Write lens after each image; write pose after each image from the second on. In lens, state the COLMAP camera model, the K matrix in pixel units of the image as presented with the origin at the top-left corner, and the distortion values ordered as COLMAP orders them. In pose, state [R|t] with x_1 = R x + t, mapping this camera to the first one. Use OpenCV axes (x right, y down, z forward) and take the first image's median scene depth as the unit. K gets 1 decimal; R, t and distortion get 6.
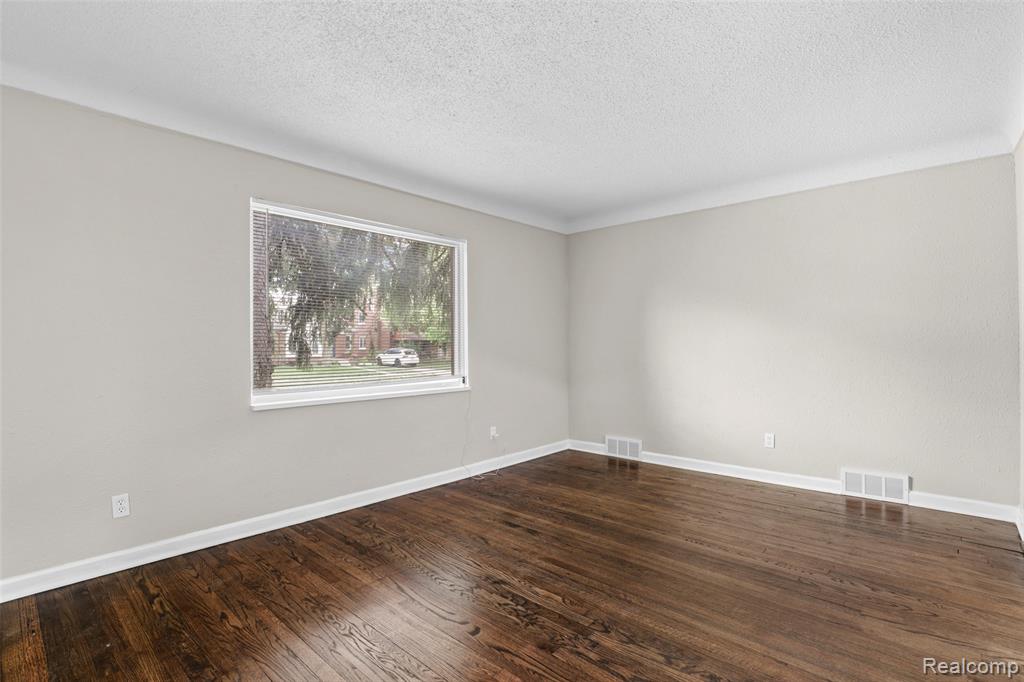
lens RADIAL K [[484.1, 0, 516.2], [0, 484.1, 342.6], [0, 0, 1]] dist [-0.029958, 0.001327]
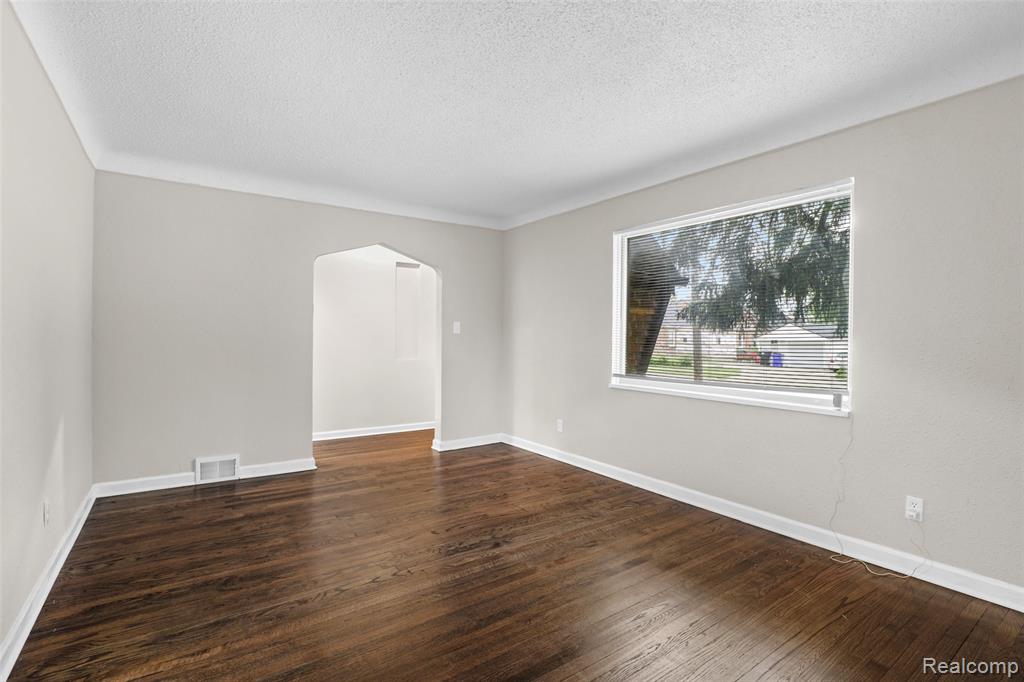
lens RADIAL K [[484.1, 0, 512.0], [0, 484.1, 337.9], [0, 0, 1]] dist [-0.029958, 0.001327]
pose [[-0.225408, 0.005514, -0.974249, 0.752510], [-0.006468, 0.999953, 0.007156, -0.006505], [0.974243, 0.007915, -0.225361, 0.897772]]
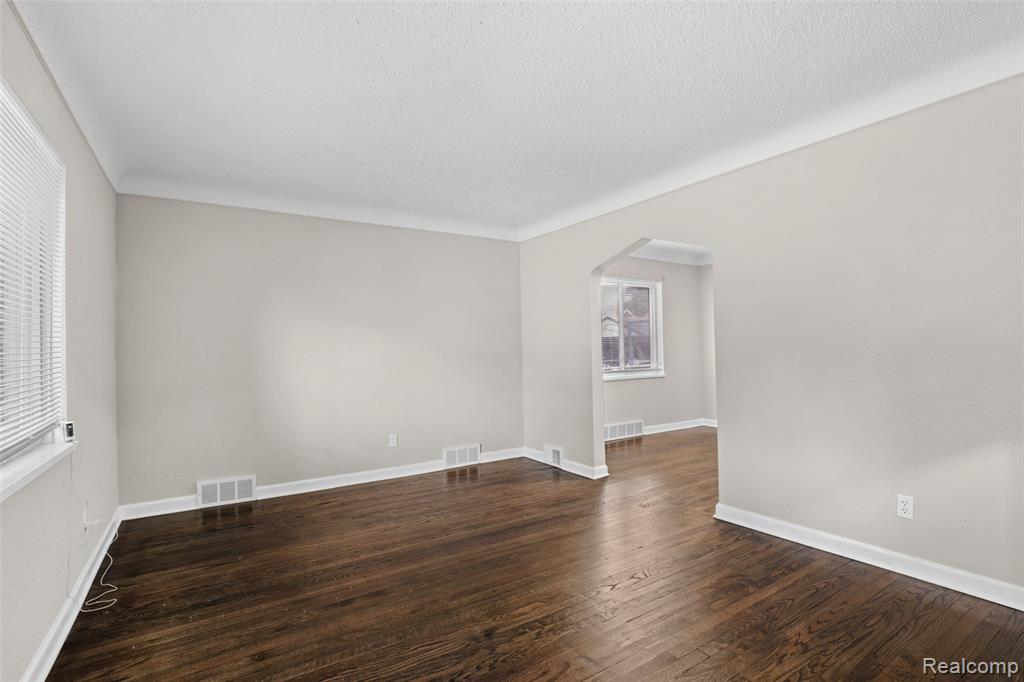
lens RADIAL K [[484.1, 0, 512.9], [0, 484.1, 341.3], [0, 0, 1]] dist [-0.029958, 0.001327]
pose [[0.256147, 0.018854, 0.966454, -0.592272], [0.014967, 0.999613, -0.023468, 0.002337], [-0.966522, 0.020476, 0.255766, 0.508036]]
